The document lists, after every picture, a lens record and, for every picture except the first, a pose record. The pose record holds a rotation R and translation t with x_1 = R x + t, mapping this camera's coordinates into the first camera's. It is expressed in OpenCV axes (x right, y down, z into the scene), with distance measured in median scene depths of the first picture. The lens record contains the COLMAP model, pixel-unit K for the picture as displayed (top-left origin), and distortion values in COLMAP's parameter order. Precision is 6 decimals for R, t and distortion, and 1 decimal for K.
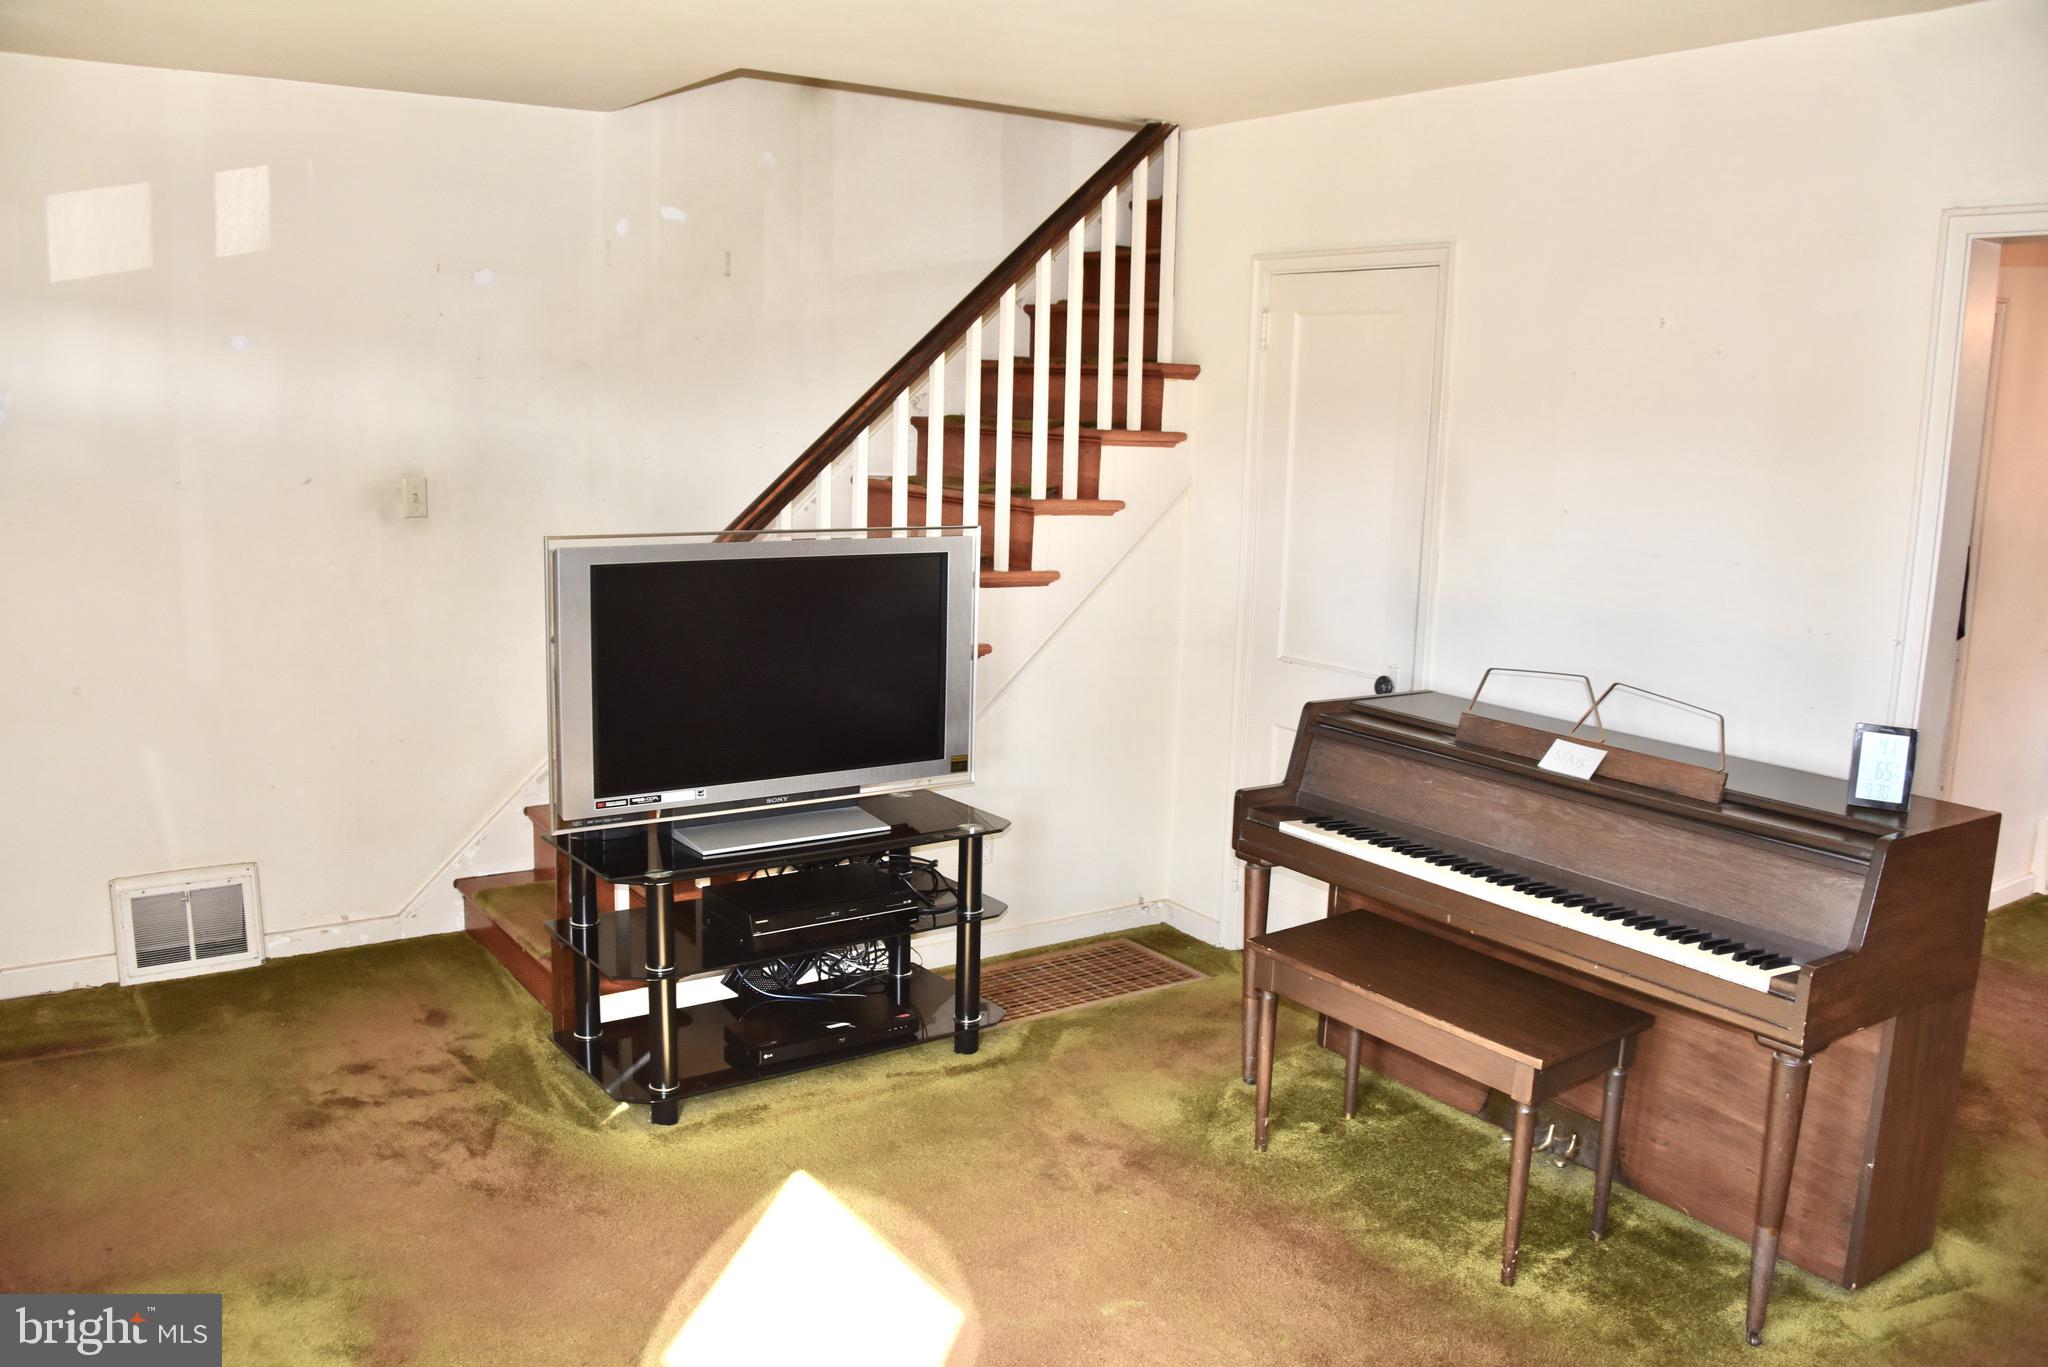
lens RADIAL K [[1635.3, 0, 1011.5], [0, 1635.3, 701.1], [0, 0, 1]] dist [-0.143894, 0.081245]
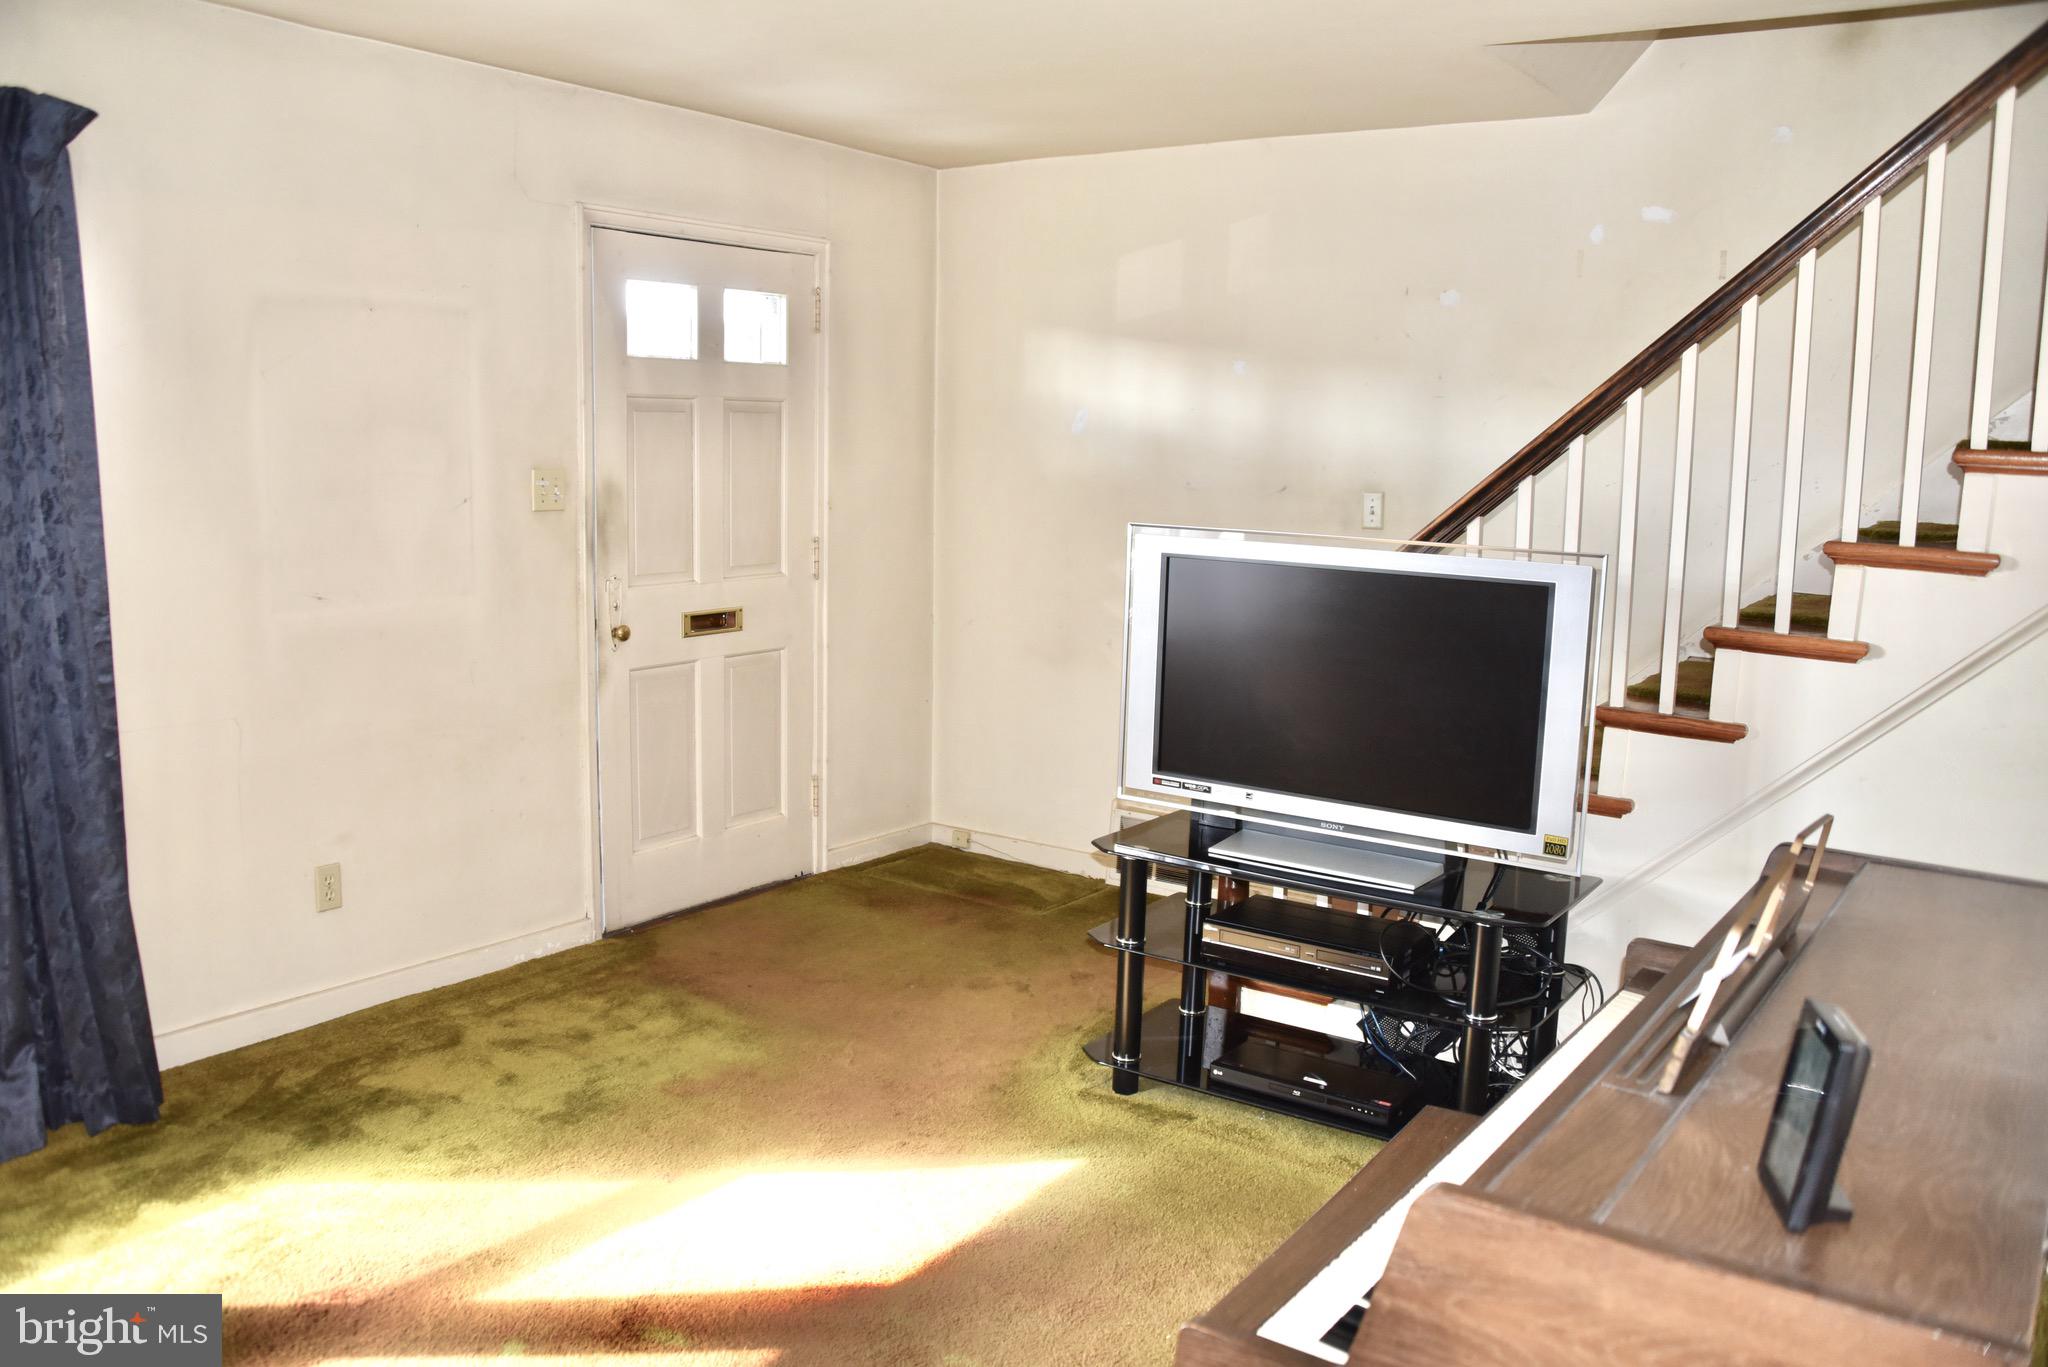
lens RADIAL K [[1635.3, 0, 1011.5], [0, 1635.3, 701.1], [0, 0, 1]] dist [-0.143894, 0.081245]
pose [[0.333576, 0.130002, -0.933716, 0.625864], [-0.184805, 0.980246, 0.070458, -0.039294], [0.924432, 0.149053, 0.351012, 0.472508]]
